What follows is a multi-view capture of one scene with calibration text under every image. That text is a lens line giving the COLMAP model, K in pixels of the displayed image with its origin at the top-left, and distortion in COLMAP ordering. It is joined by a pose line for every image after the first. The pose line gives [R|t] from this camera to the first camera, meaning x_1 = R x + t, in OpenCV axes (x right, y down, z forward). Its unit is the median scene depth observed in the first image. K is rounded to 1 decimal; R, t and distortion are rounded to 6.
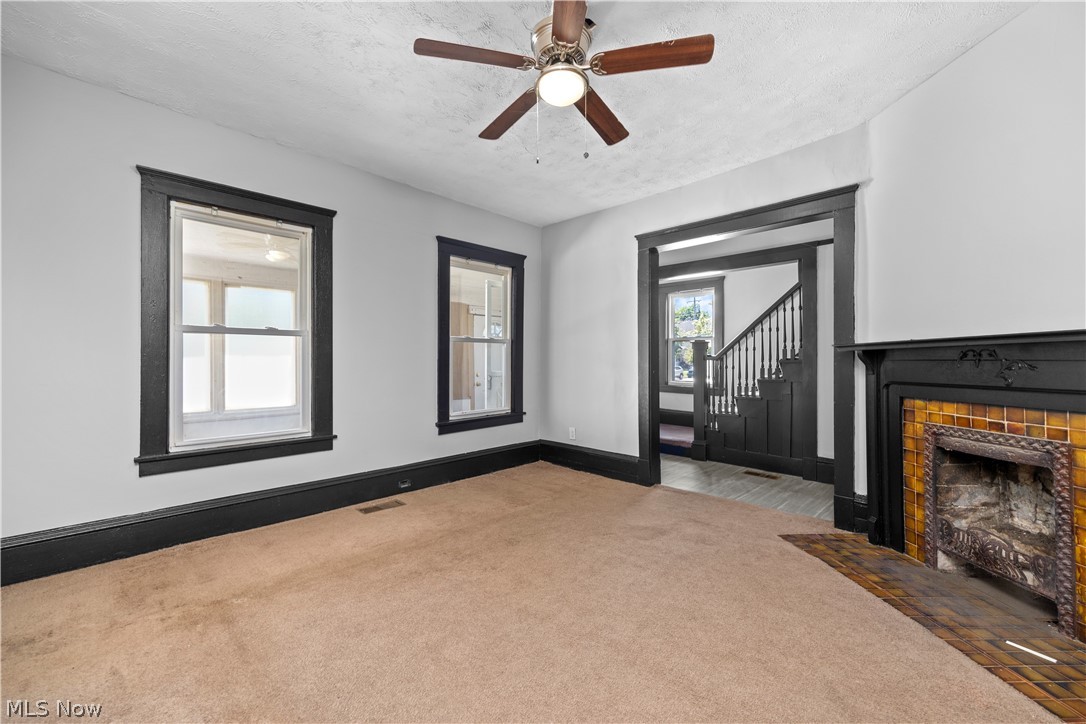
lens RADIAL K [[439.2, 0, 546.3], [0, 439.2, 360.3], [0, 0, 1]] dist [0.000332, -0.000009]
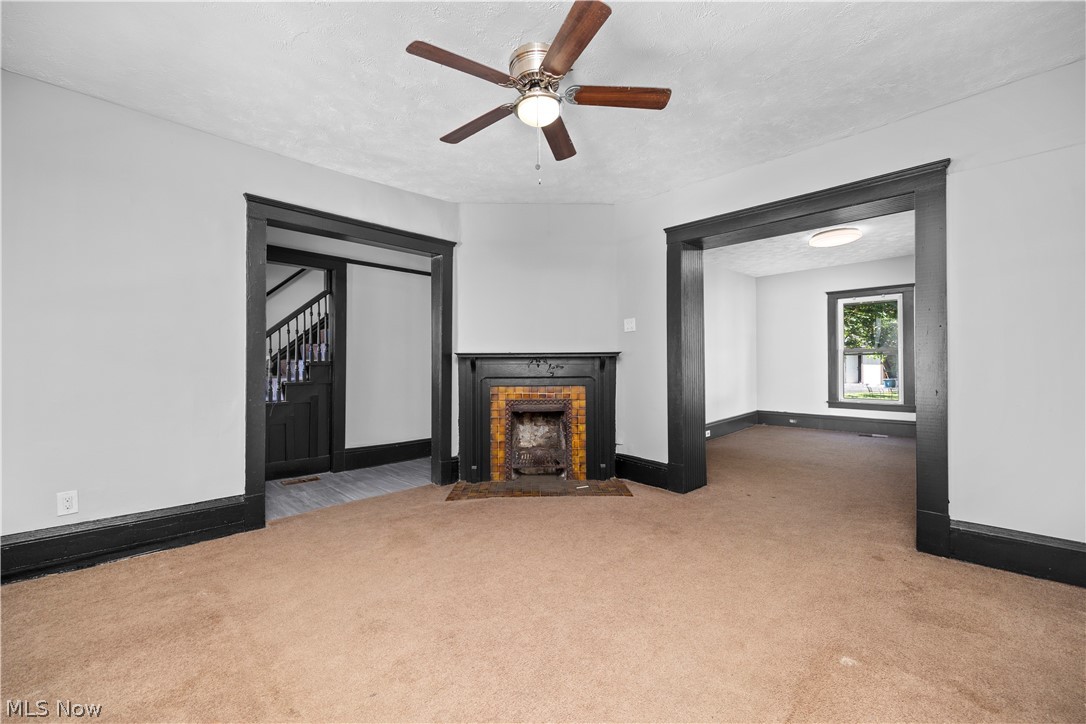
lens RADIAL K [[439.2, 0, 552.1], [0, 439.2, 360.5], [0, 0, 1]] dist [0.000332, -0.000009]
pose [[0.006364, 0.003594, 0.999973, -0.849984], [-0.002844, 0.999990, -0.003576, -0.007546], [-0.999976, -0.002821, 0.006374, 0.771043]]
